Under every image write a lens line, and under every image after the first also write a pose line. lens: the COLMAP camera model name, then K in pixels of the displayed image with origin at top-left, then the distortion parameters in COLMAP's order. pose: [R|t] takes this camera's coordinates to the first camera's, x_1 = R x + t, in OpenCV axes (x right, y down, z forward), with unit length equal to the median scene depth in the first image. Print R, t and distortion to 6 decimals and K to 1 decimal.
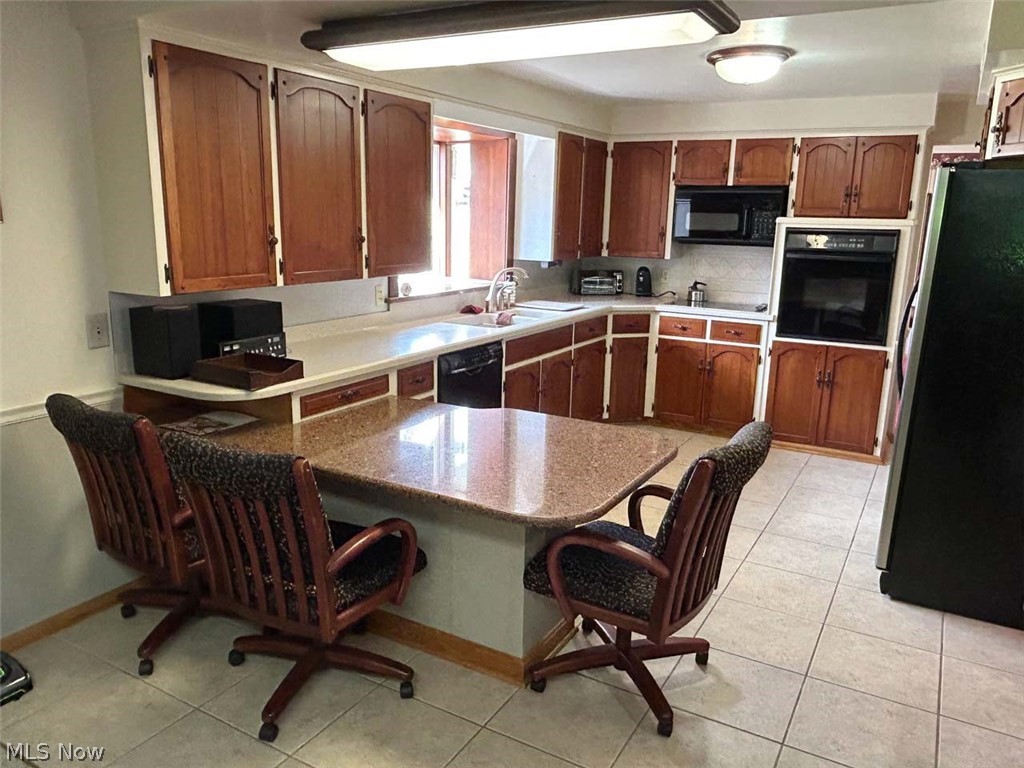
lens RADIAL K [[755.6, 0, 505.8], [0, 755.6, 389.3], [0, 0, 1]] dist [-0.005666, -0.010285]
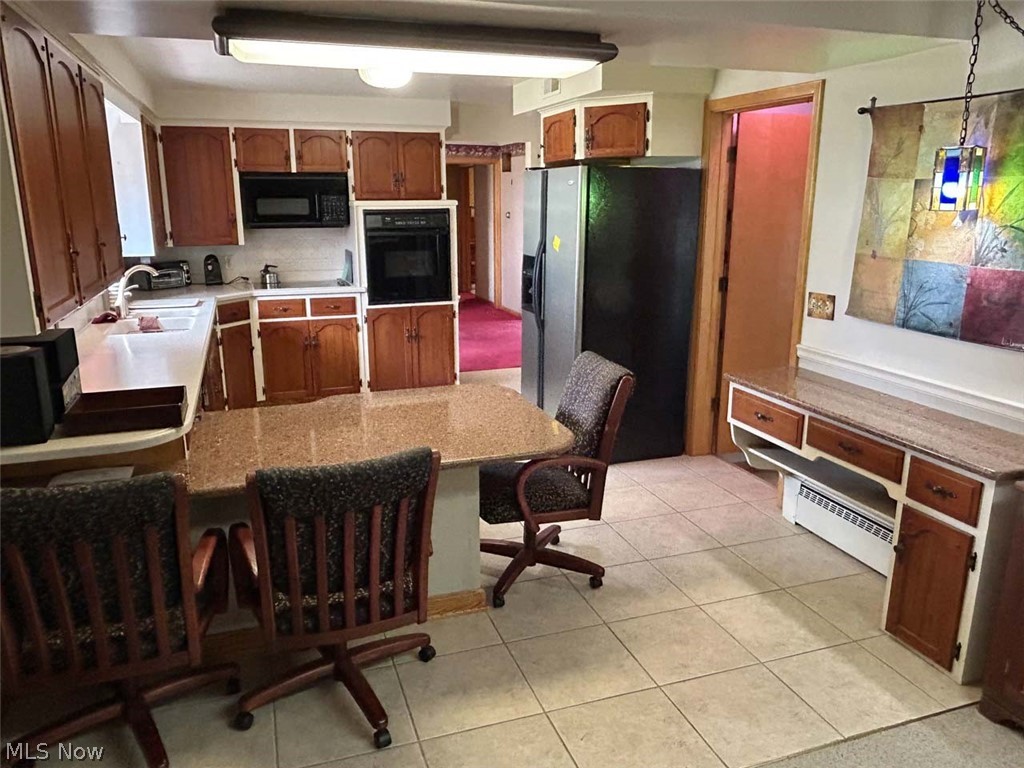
lens RADIAL K [[755.6, 0, 505.8], [0, 755.6, 389.3], [0, 0, 1]] dist [-0.005666, -0.010285]
pose [[0.654182, -0.208224, 0.727110, -0.355213], [0.186301, 0.976098, 0.111912, -0.033485], [-0.733033, 0.062250, 0.677338, 0.072766]]
